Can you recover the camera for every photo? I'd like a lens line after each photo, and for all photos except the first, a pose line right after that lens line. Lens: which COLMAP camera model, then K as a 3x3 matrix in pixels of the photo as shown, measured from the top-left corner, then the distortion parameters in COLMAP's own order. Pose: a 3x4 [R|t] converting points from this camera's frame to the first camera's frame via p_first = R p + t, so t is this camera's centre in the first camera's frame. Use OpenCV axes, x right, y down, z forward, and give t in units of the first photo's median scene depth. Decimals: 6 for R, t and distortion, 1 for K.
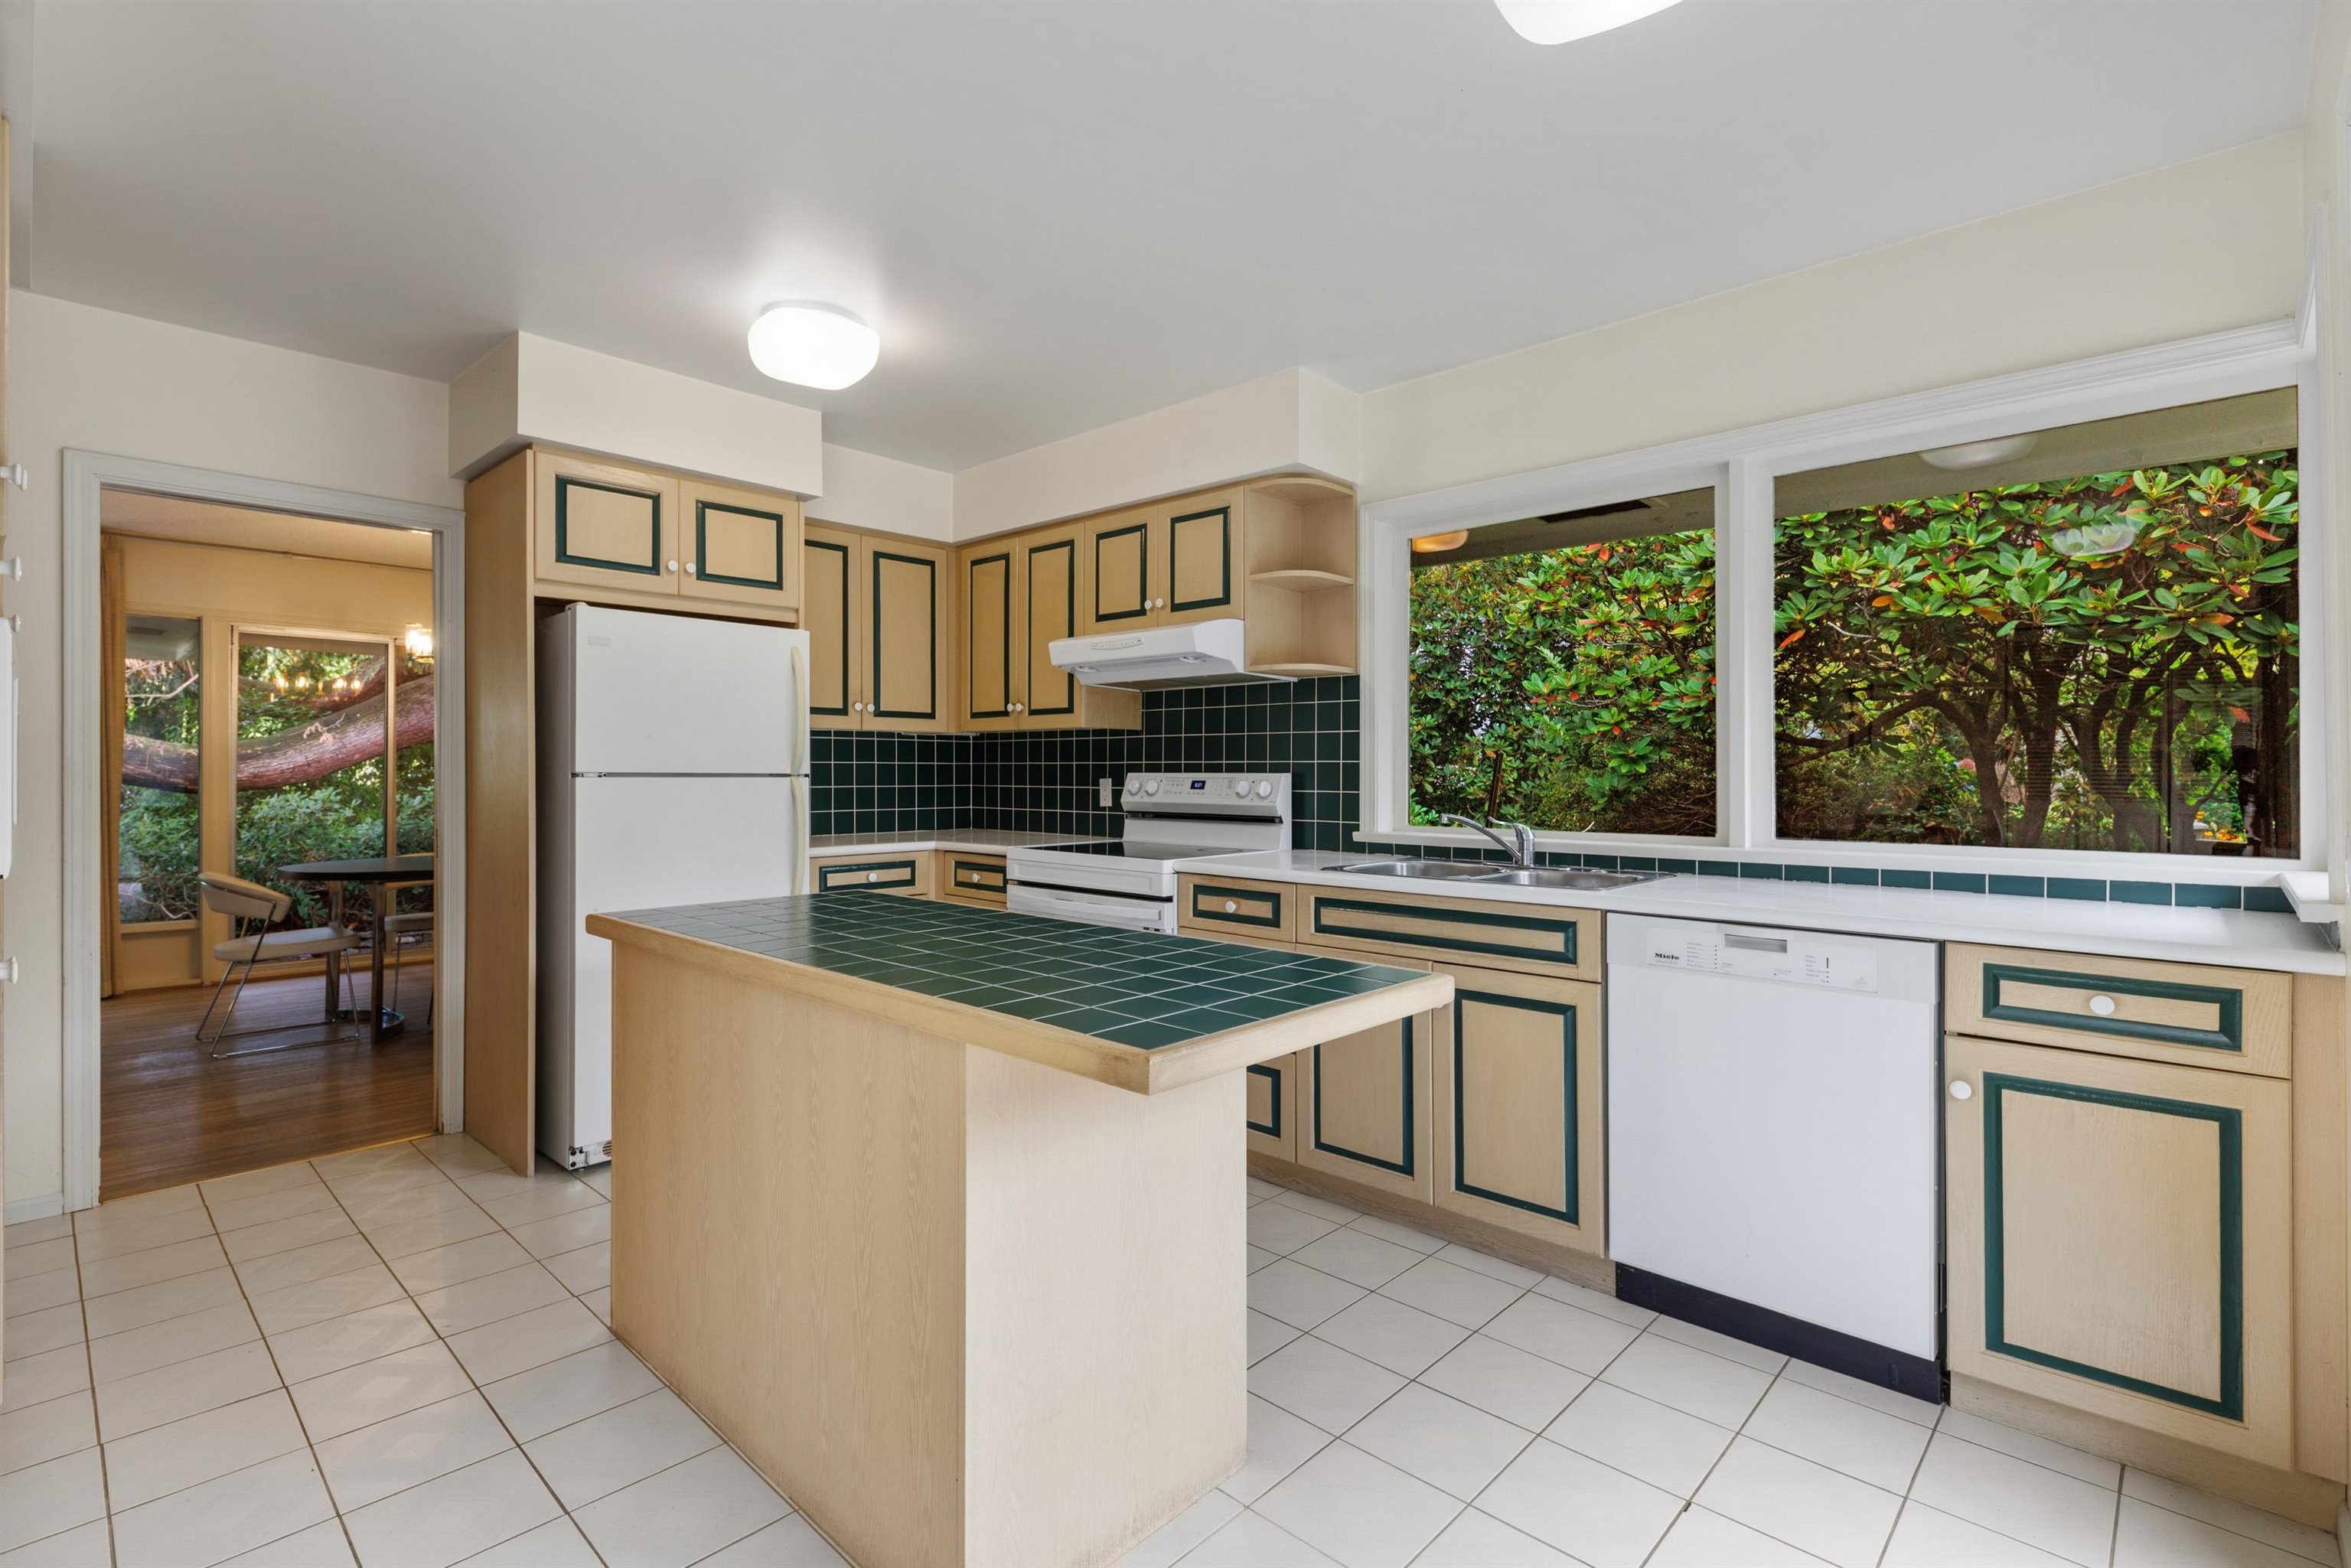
lens RADIAL K [[1085.2, 0, 1163.1], [0, 1085.2, 772.2], [0, 0, 1]] dist [0.013254, -0.000051]
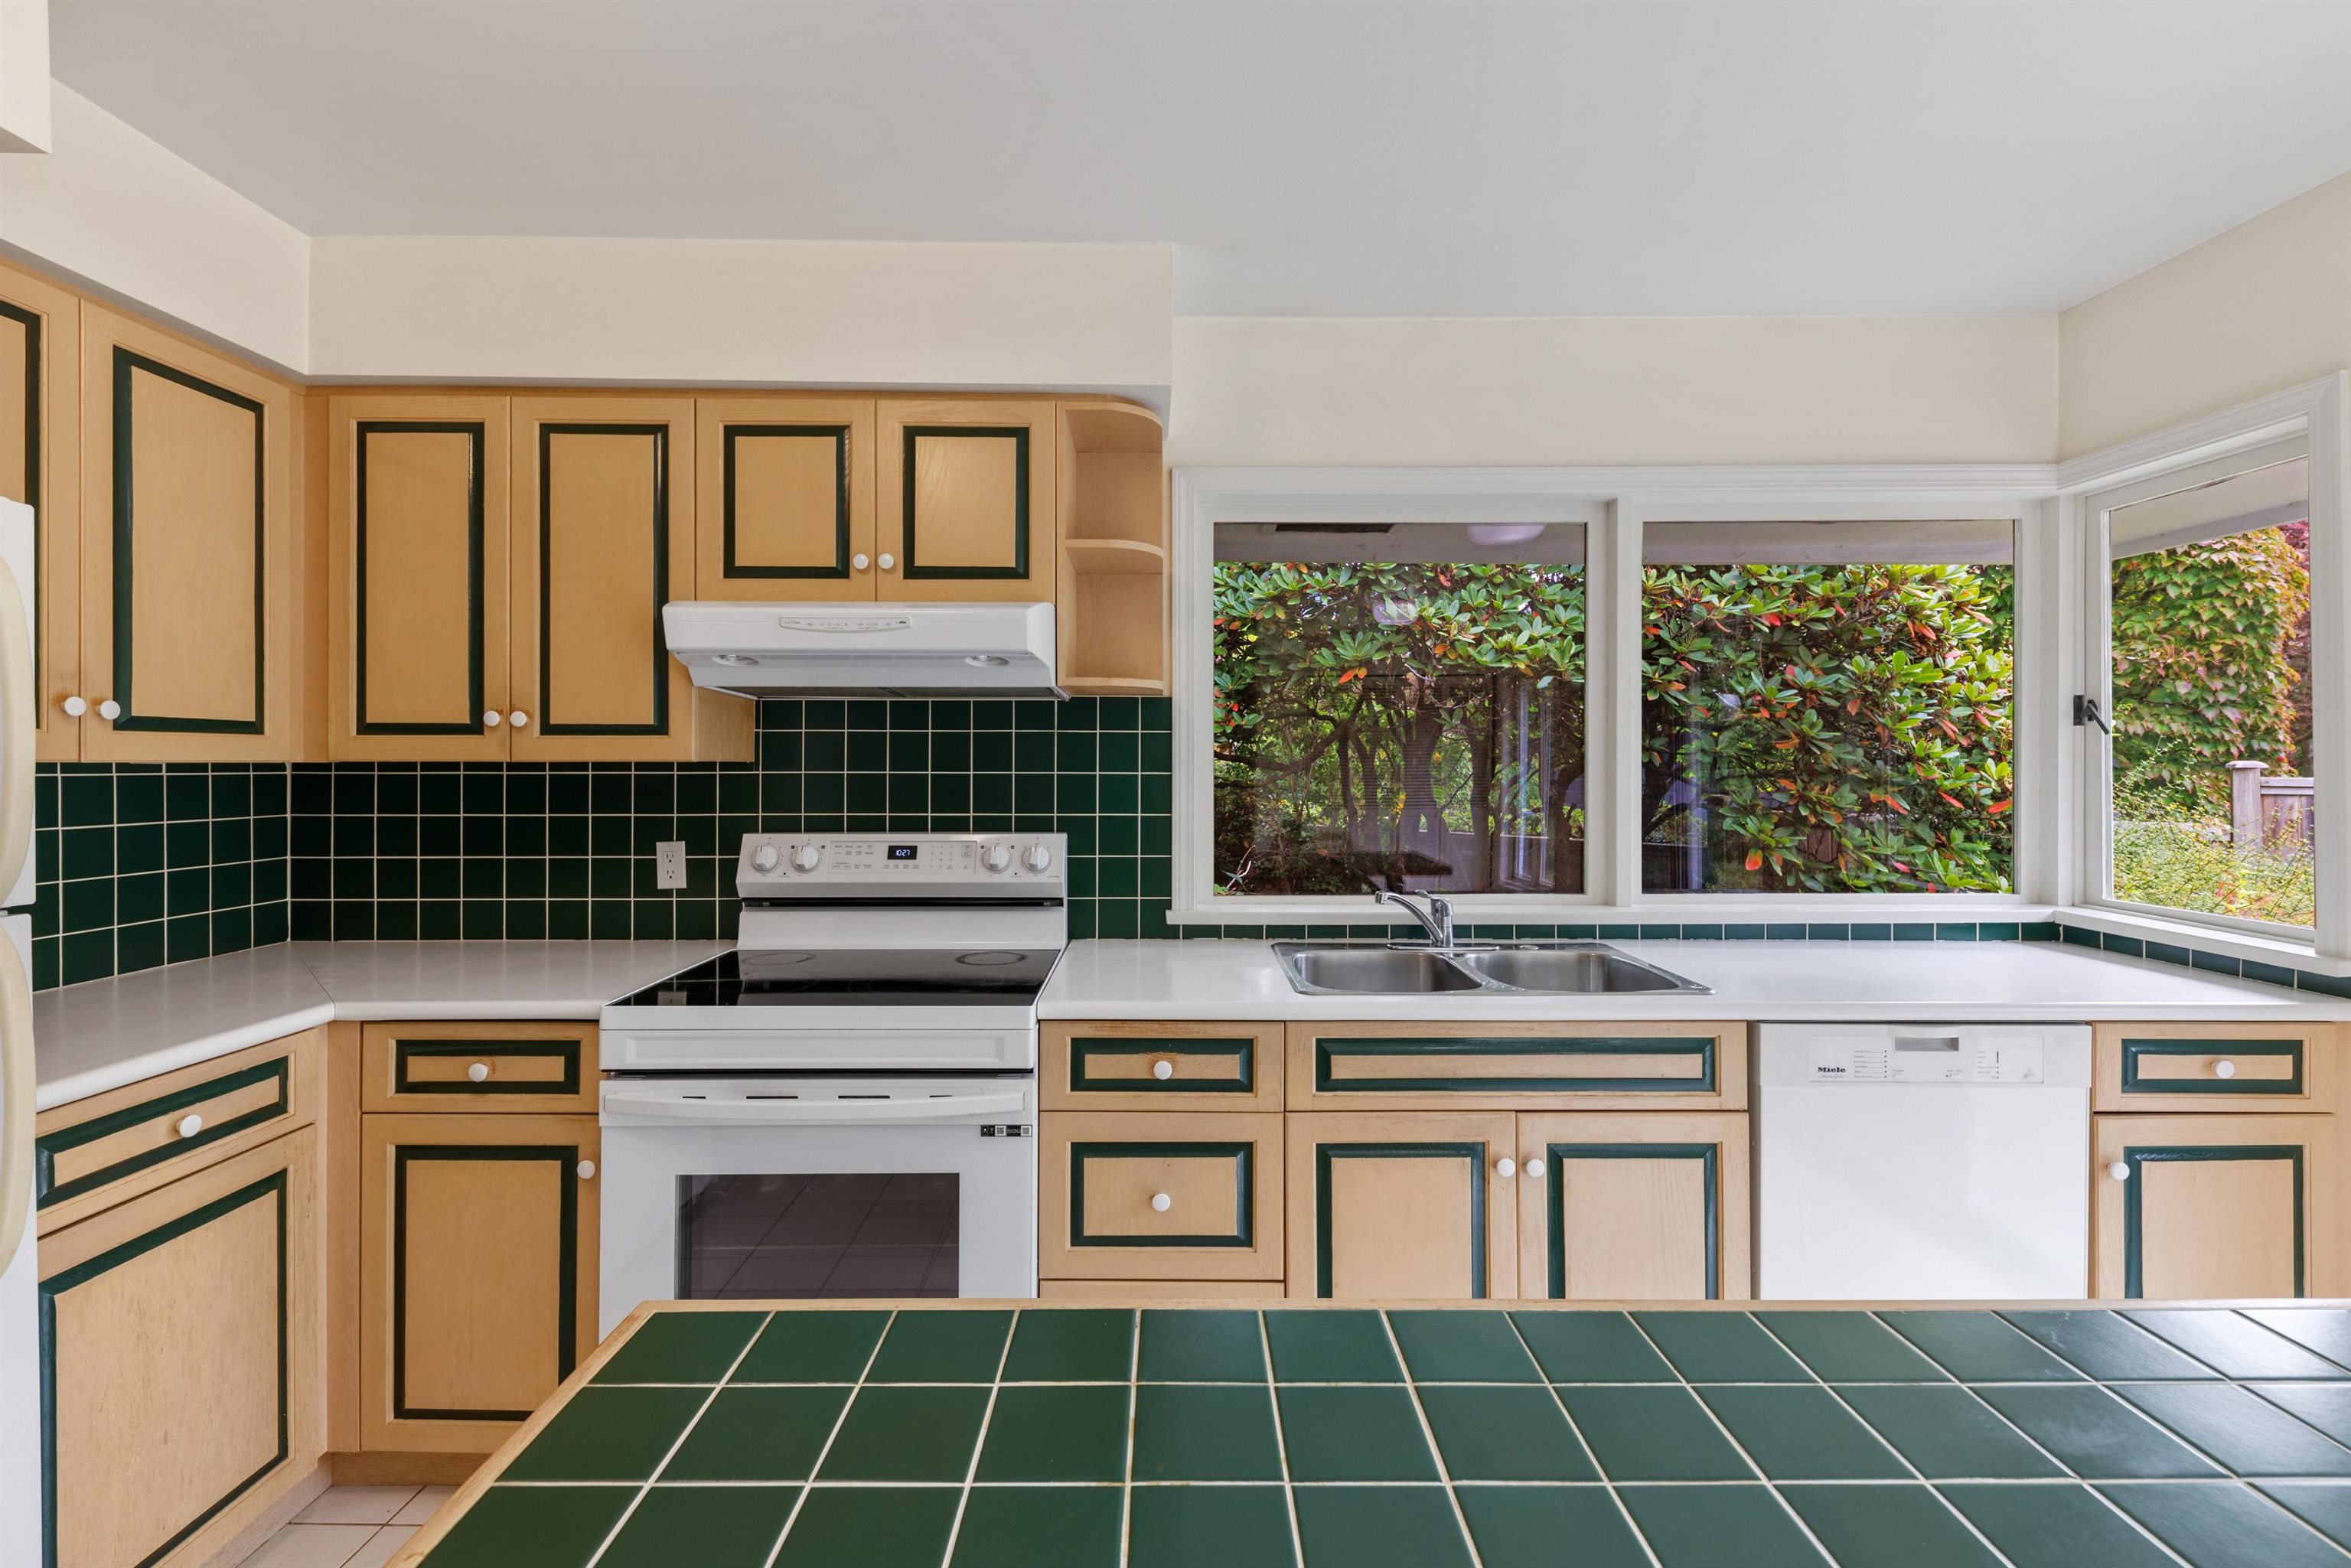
lens RADIAL K [[1004.2, 0, 1176.1], [0, 1004.2, 758.2], [0, 0, 1]] dist [0.016824, -0.007986]
pose [[0.721821, 0.002474, 0.692076, -0.272915], [0.001783, 0.999984, -0.005434, -0.042097], [-0.692078, 0.005157, 0.721805, 0.477742]]
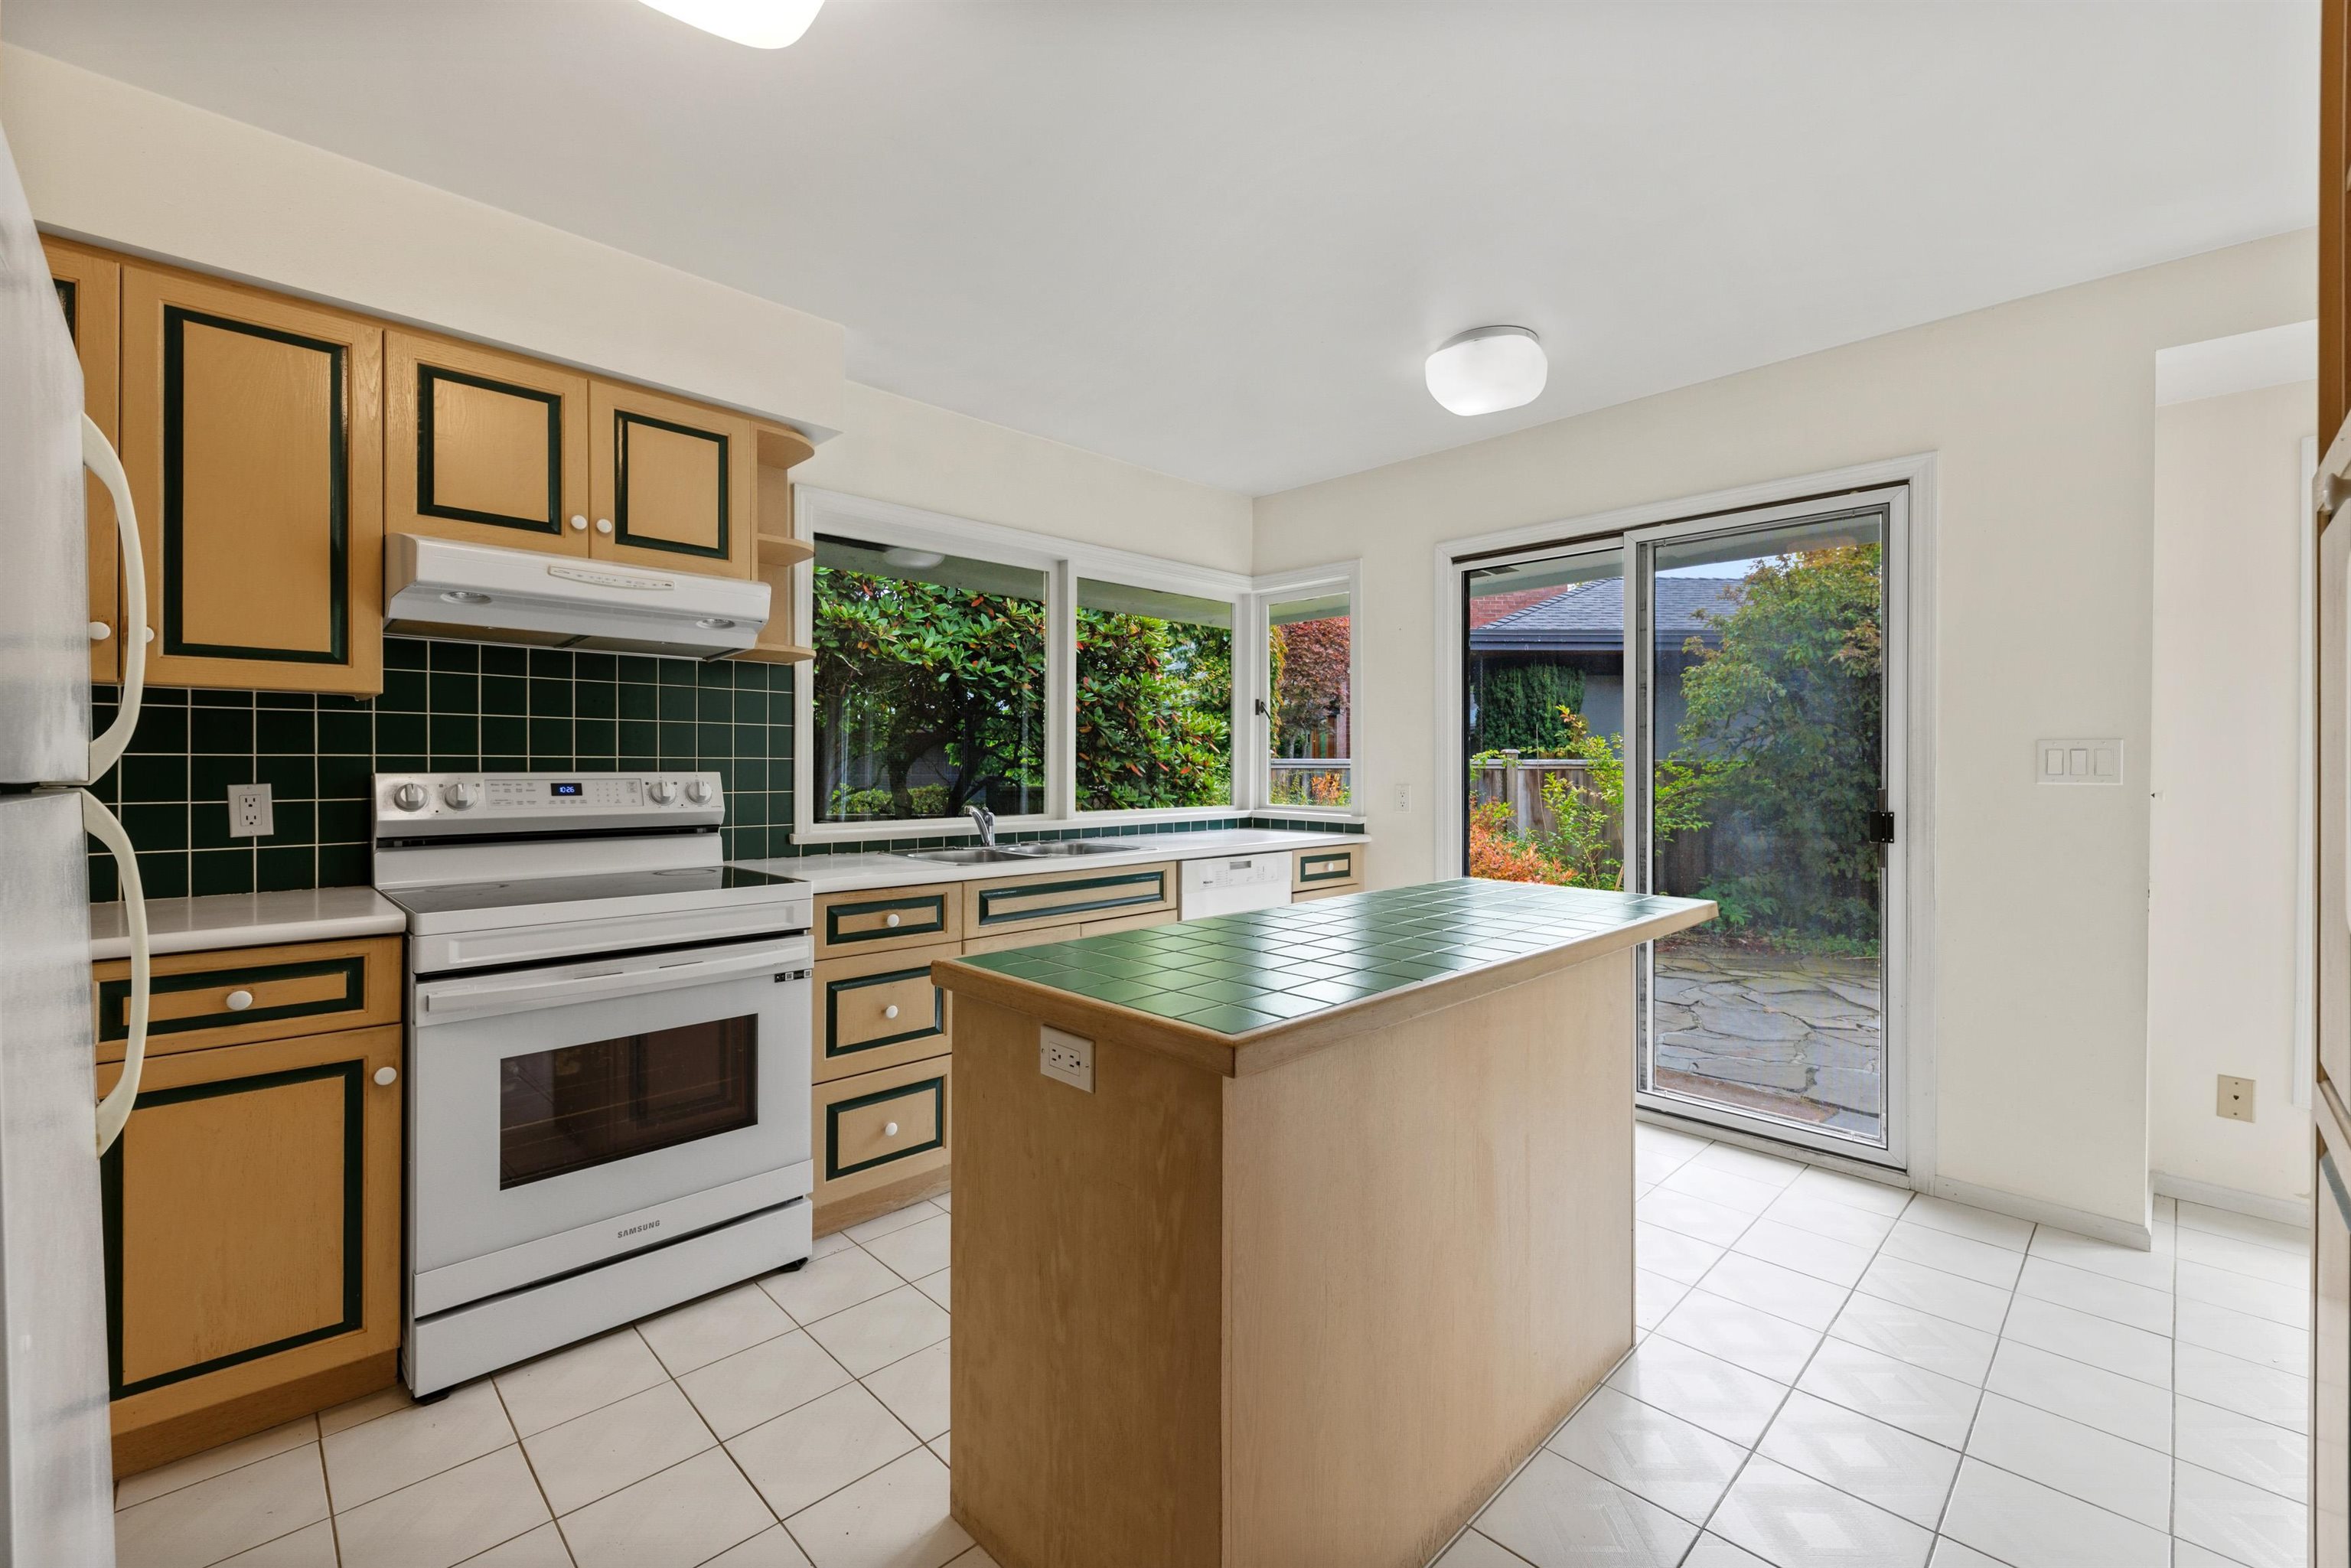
lens RADIAL K [[980.0, 0, 1171.2], [0, 980.0, 767.8], [0, 0, 1]] dist [0.003137, 0.000111]
pose [[0.030094, 0.000033, 0.999547, -0.610482], [0.002938, 0.999996, -0.000121, -0.001006], [-0.999543, 0.002940, 0.030094, 0.615464]]
